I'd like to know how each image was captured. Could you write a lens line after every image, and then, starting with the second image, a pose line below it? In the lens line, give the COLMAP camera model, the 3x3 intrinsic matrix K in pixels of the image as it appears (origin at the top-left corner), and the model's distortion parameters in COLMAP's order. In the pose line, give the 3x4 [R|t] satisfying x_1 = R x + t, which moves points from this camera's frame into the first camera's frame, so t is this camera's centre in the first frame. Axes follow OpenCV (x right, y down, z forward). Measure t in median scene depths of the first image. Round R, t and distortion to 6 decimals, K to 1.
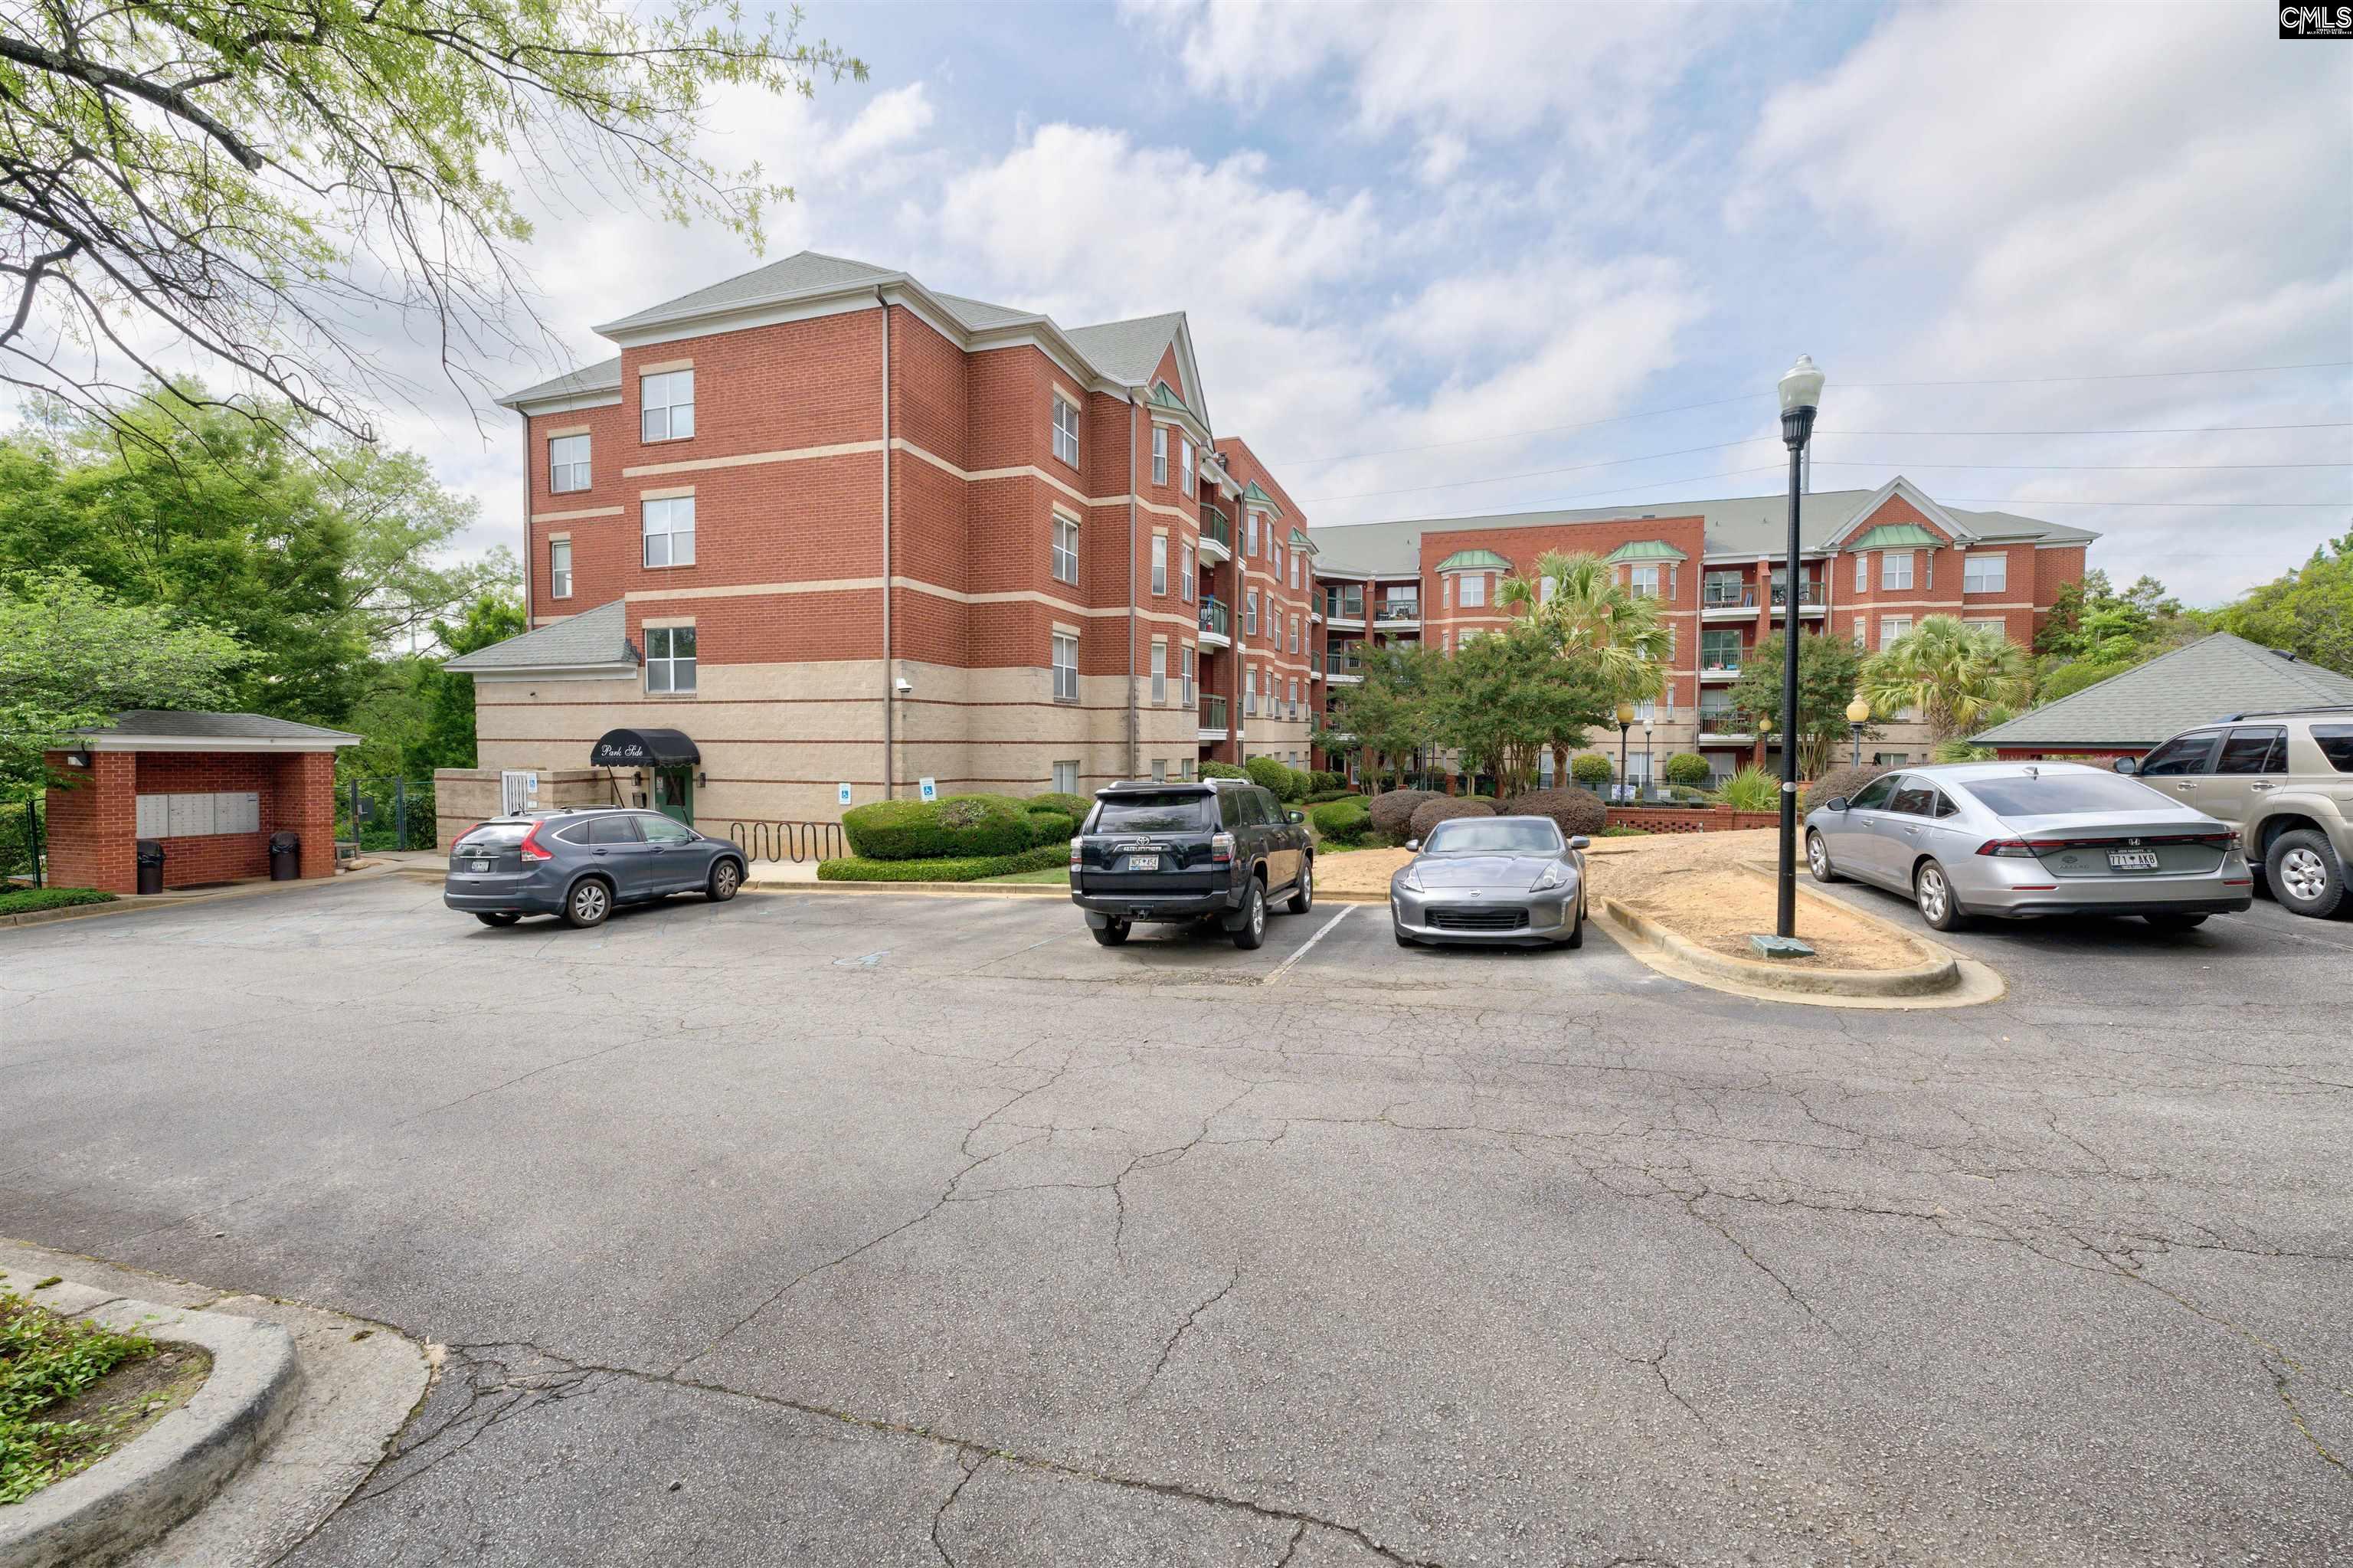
lens RADIAL K [[938.4, 0, 1176.5], [0, 938.4, 784.0], [0, 0, 1]] dist [-0.001121, -0.000051]
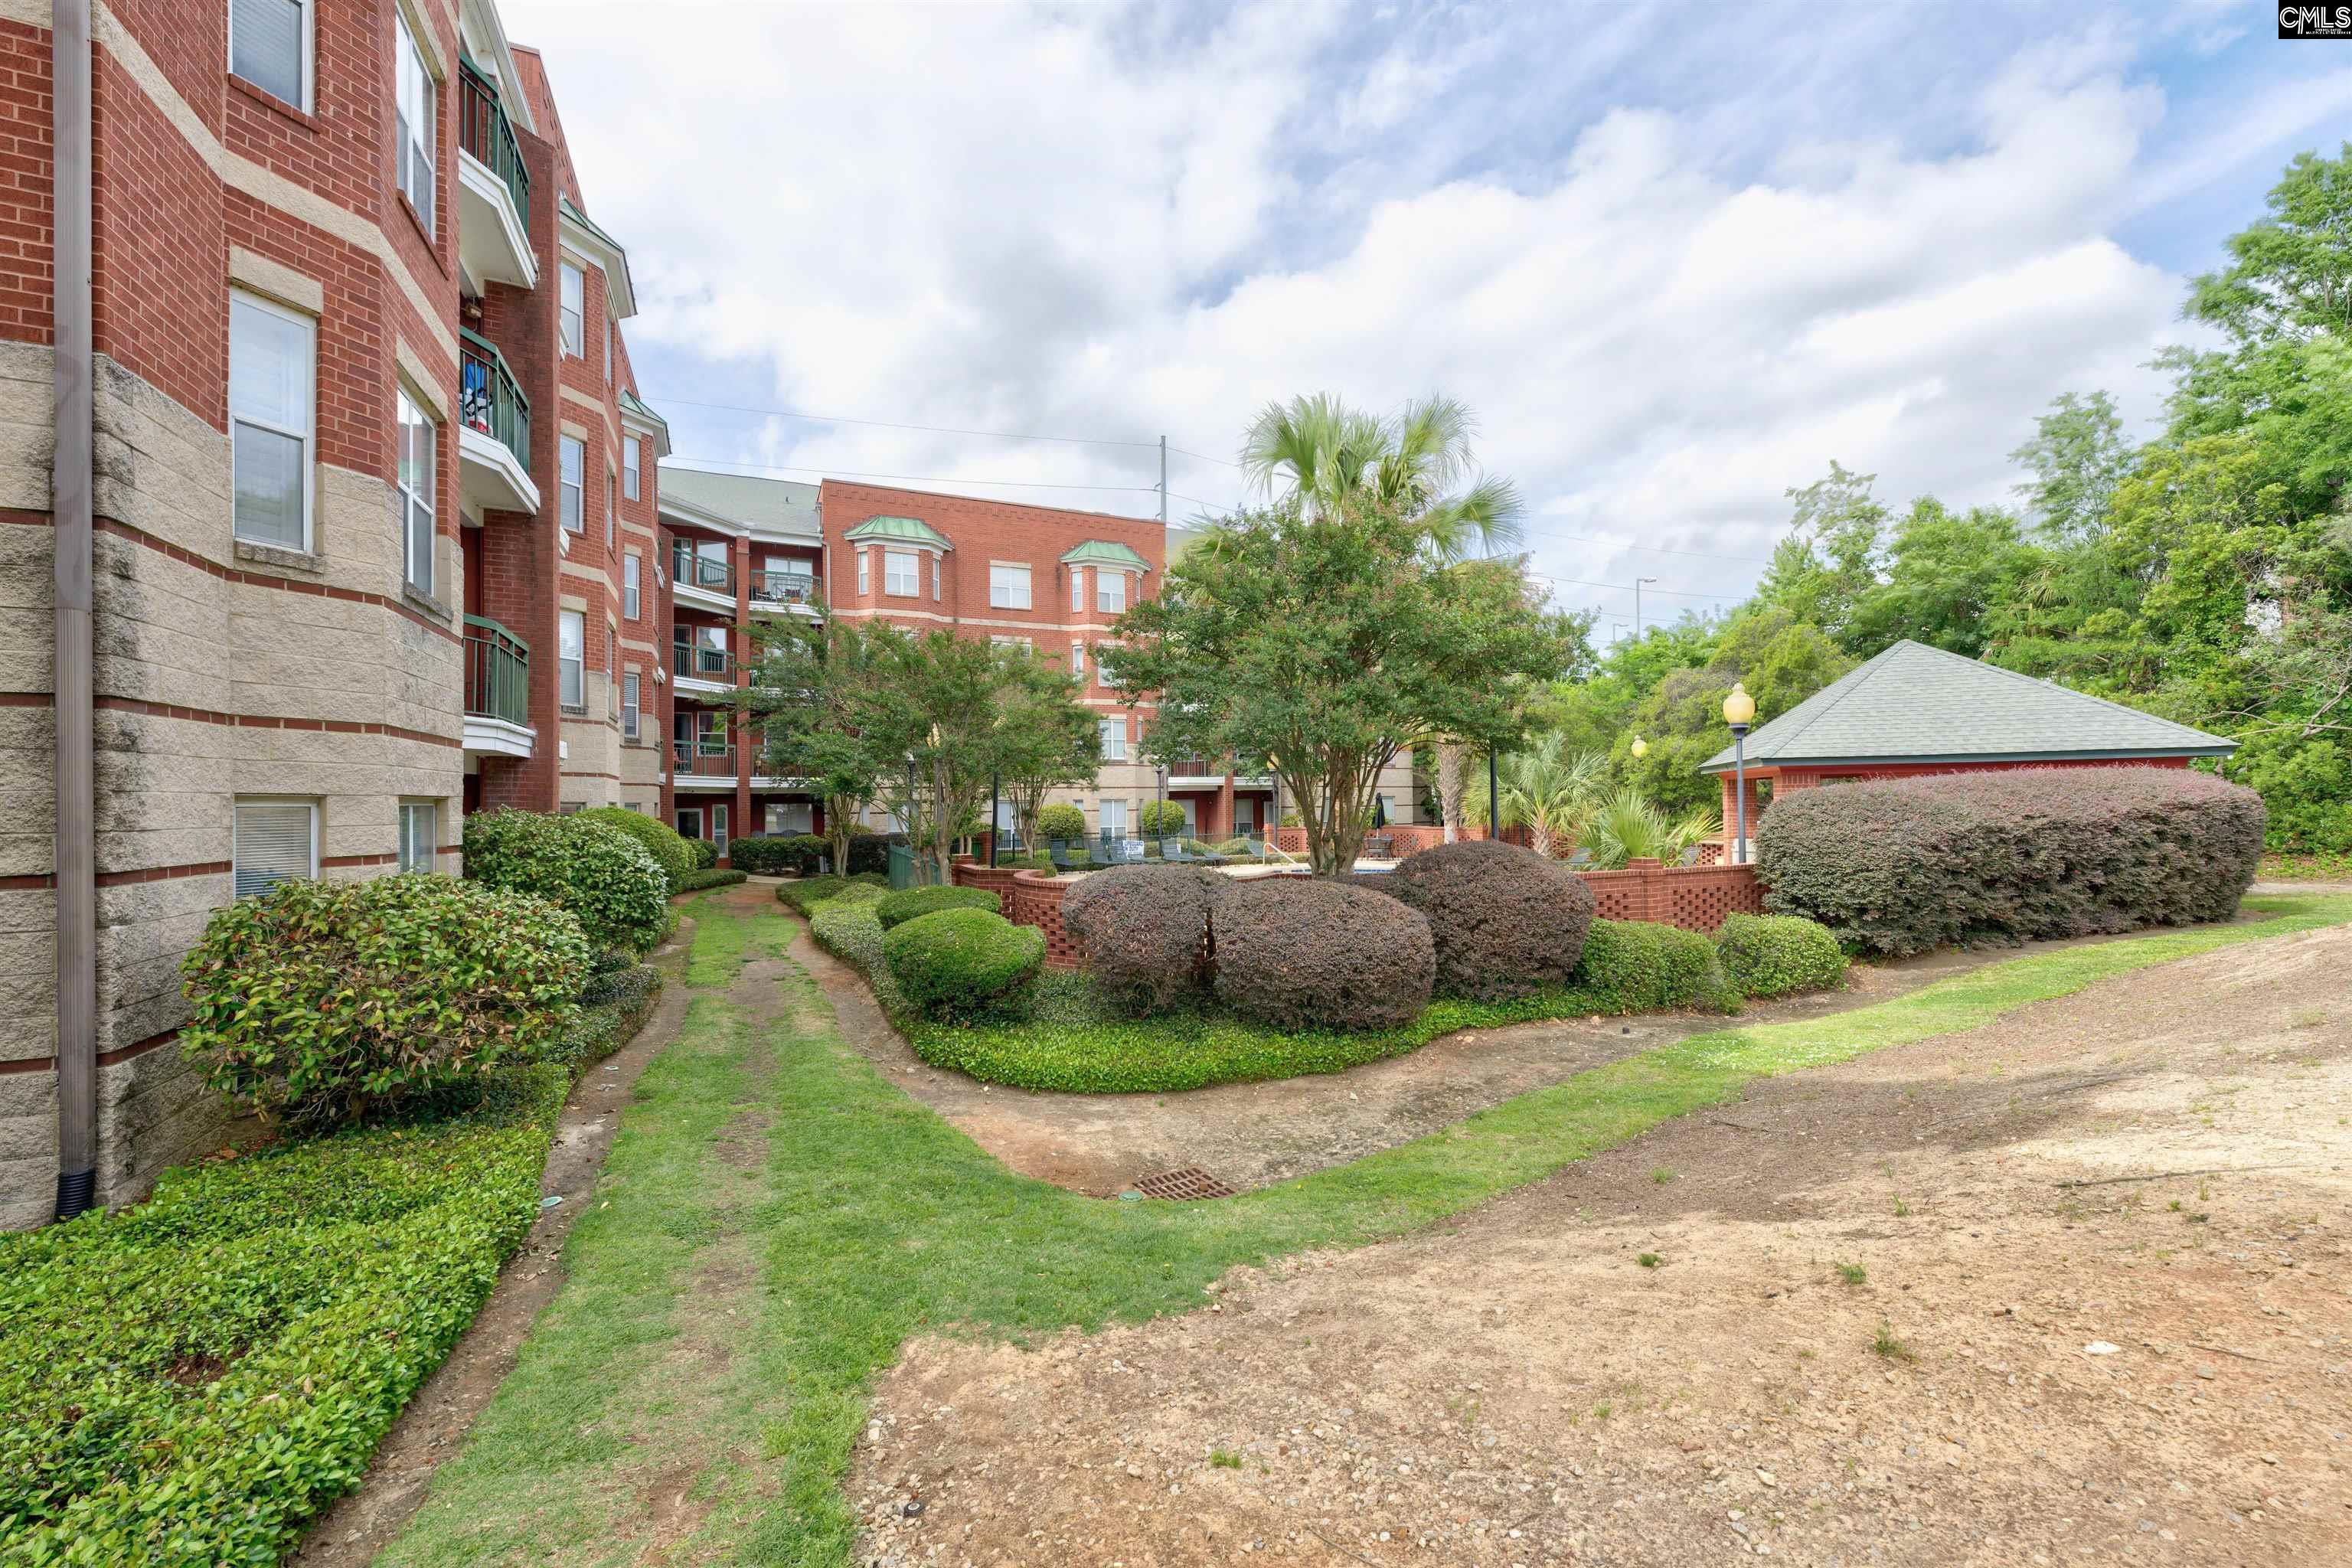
lens RADIAL K [[938.0, 0, 1176.0], [0, 938.0, 784.0], [0, 0, 1]] dist [-0.001121, -0.000051]
pose [[0.740240, 0.002256, 0.672339, -0.004635], [0.042316, 0.997856, -0.049937, -0.004416], [-0.671010, 0.065416, 0.738557, 0.355575]]
